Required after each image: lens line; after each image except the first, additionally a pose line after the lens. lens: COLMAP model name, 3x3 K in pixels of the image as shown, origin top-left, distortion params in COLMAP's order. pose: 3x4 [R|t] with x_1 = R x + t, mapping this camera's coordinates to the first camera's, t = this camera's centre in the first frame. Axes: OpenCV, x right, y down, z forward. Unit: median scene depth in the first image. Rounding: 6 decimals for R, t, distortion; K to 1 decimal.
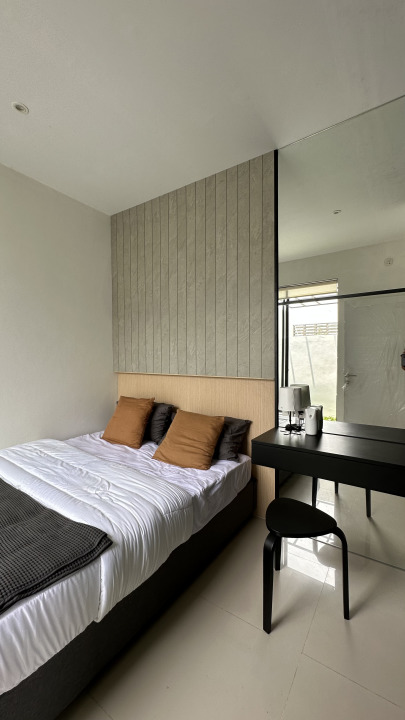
lens RADIAL K [[289.0, 0, 203.3], [0, 289.0, 361.0], [0, 0, 1]] dist [-0.003967, 0.000958]
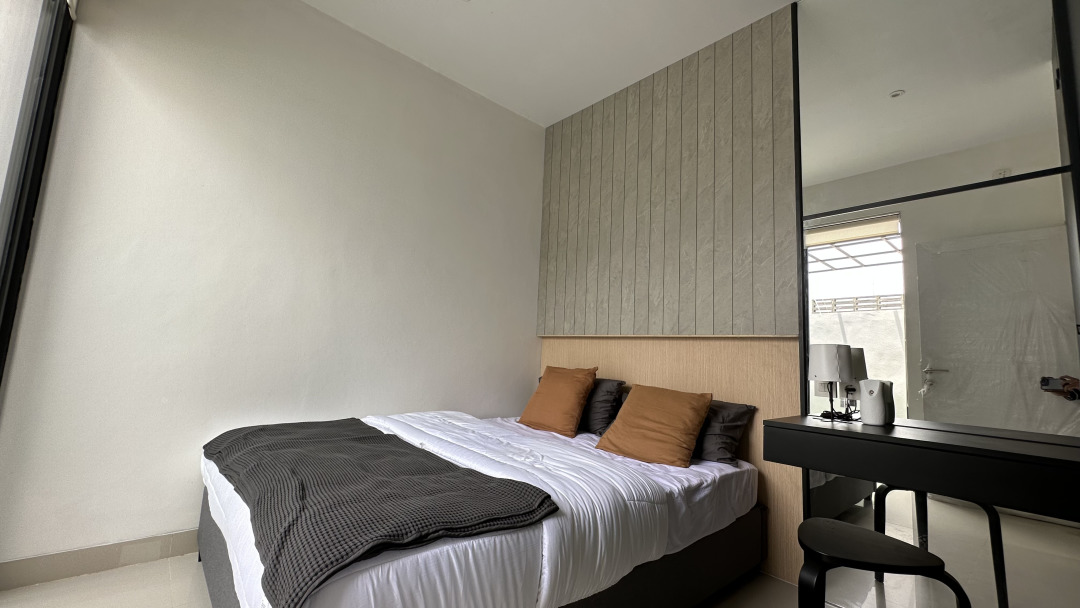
lens RADIAL K [[433.4, 0, 541.9], [0, 433.4, 304.6], [0, 0, 1]] dist [-0.003967, 0.000958]
pose [[0.968707, 0.024141, -0.247031, -0.055344], [-0.058904, 0.989186, -0.134320, 0.144813], [0.241117, 0.144668, 0.959653, -0.029614]]
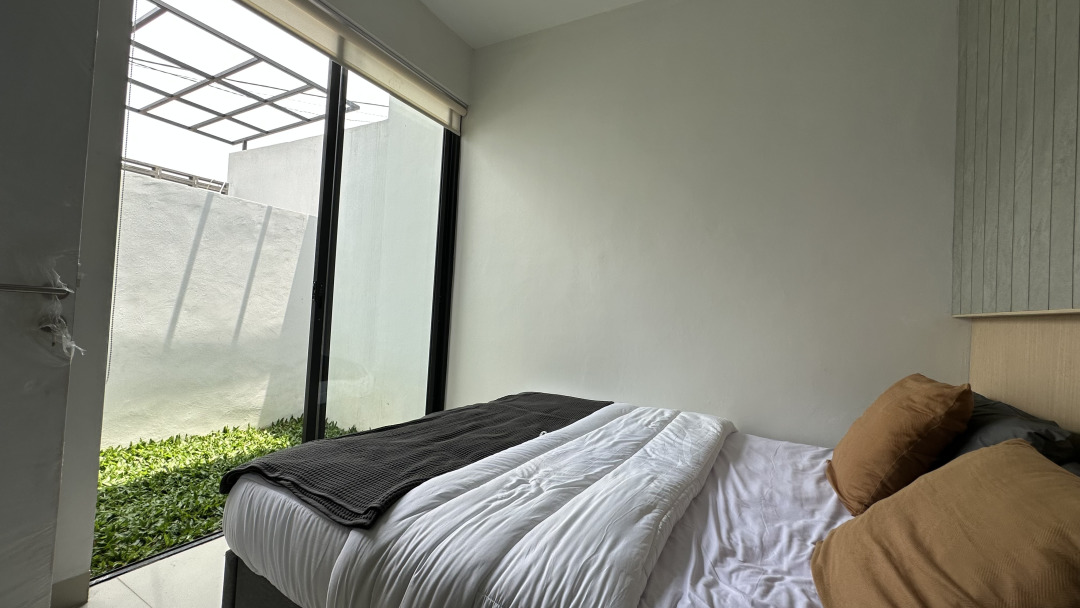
lens RADIAL K [[433.4, 0, 540.4], [0, 433.4, 303.0], [0, 0, 1]] dist [-0.003967, 0.000958]
pose [[0.086981, -0.007042, -0.996185, 0.263660], [-0.075072, 0.997085, -0.013604, 0.095055], [0.993377, 0.075969, 0.086199, 0.603099]]
